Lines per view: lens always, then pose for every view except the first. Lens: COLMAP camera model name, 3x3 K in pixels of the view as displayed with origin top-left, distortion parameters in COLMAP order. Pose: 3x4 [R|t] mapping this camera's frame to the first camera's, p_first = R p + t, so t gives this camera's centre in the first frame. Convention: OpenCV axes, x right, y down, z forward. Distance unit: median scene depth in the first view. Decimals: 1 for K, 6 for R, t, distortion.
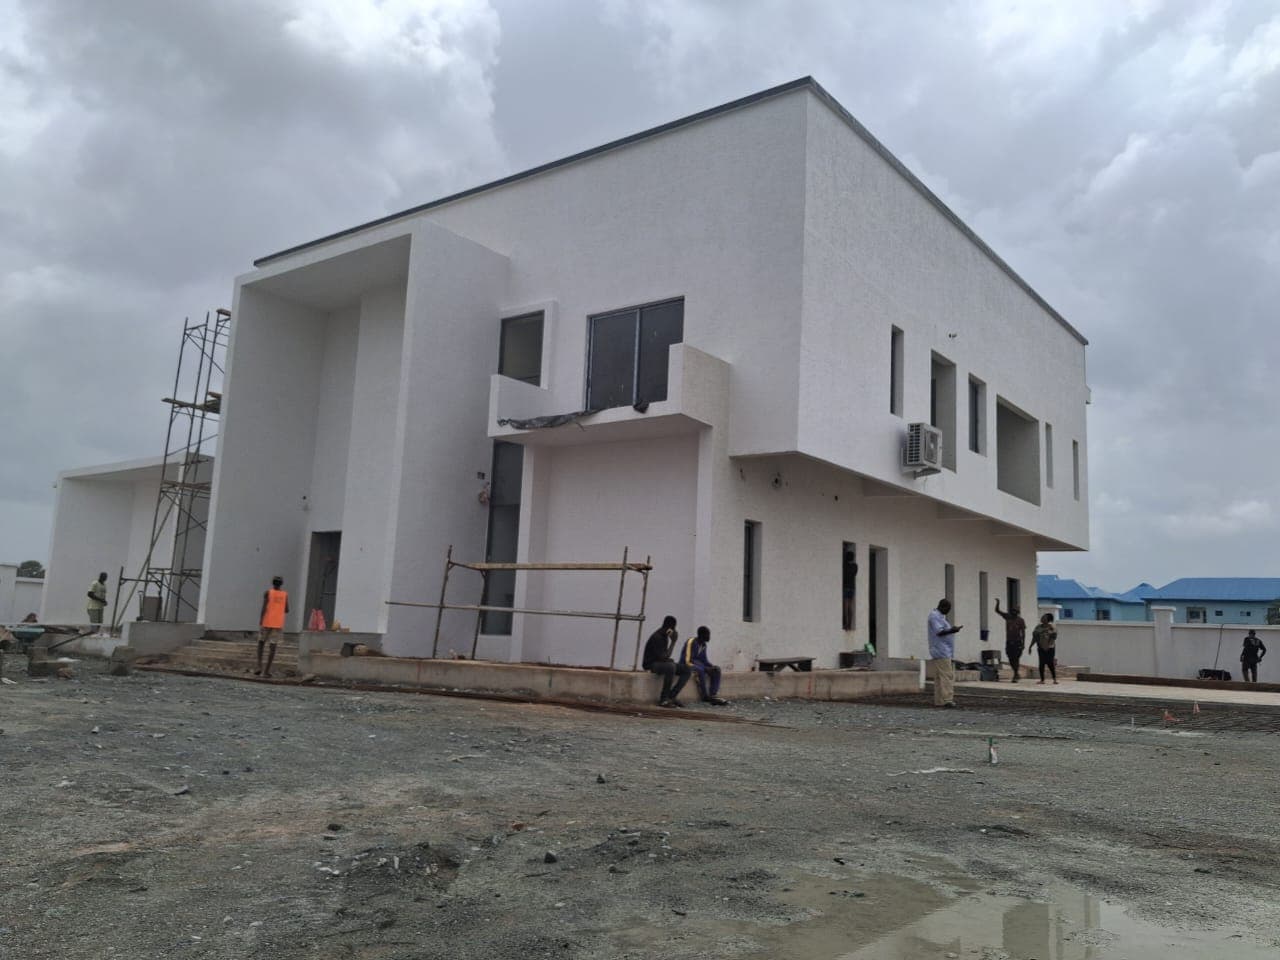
lens RADIAL K [[999.8, 0, 640.0], [0, 999.8, 480.0], [0, 0, 1]] dist [0.009703, -0.003776]
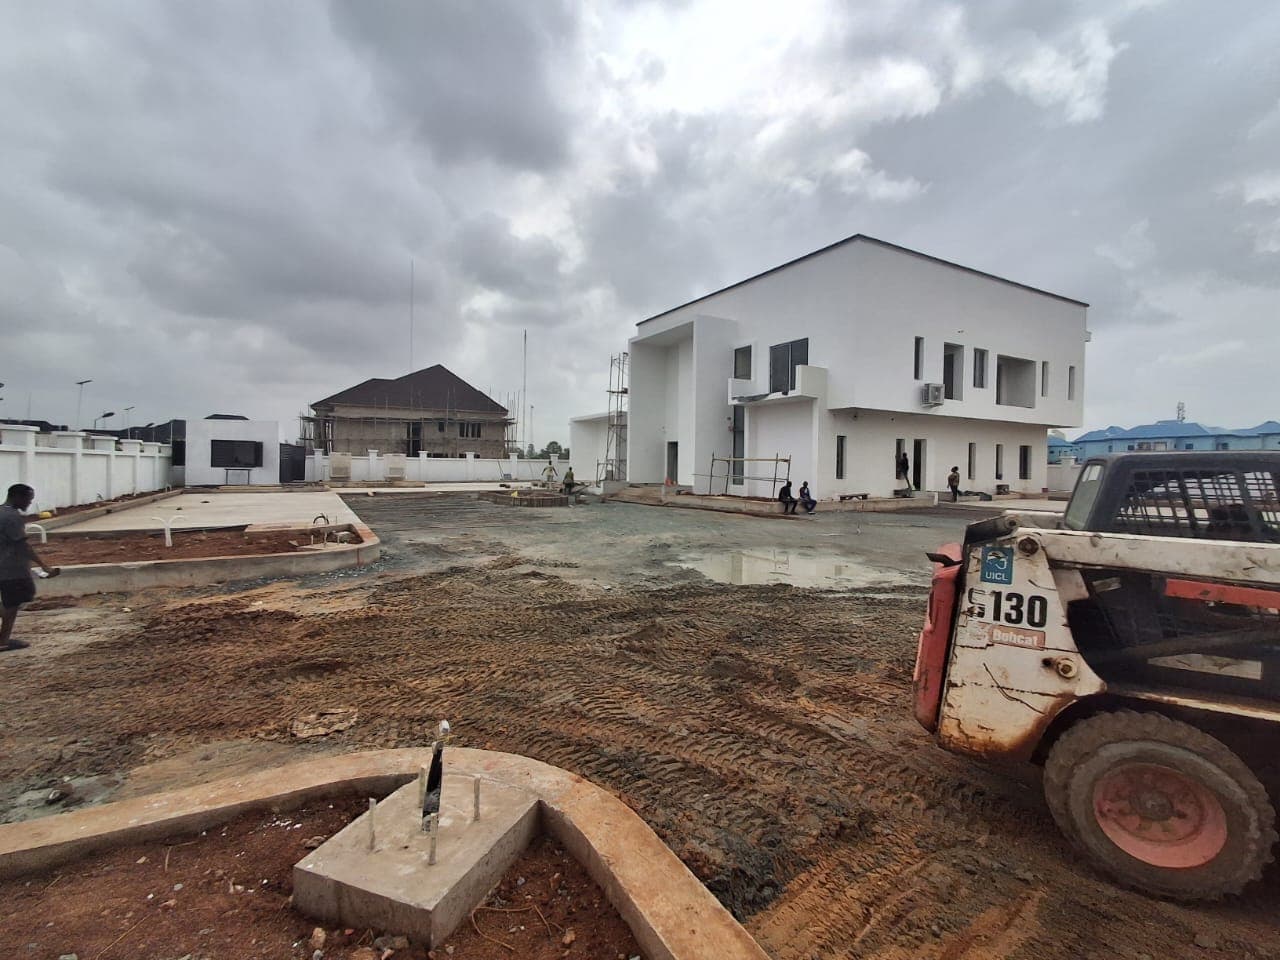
lens RADIAL K [[581.8, 0, 640.0], [0, 581.8, 480.0], [0, 0, 1]] dist [-0.013073, -0.000101]
pose [[0.922035, -0.020437, -0.386566, 0.184242], [0.085610, 0.984644, 0.152141, -0.093479], [0.377520, -0.173373, 0.909626, -0.380021]]
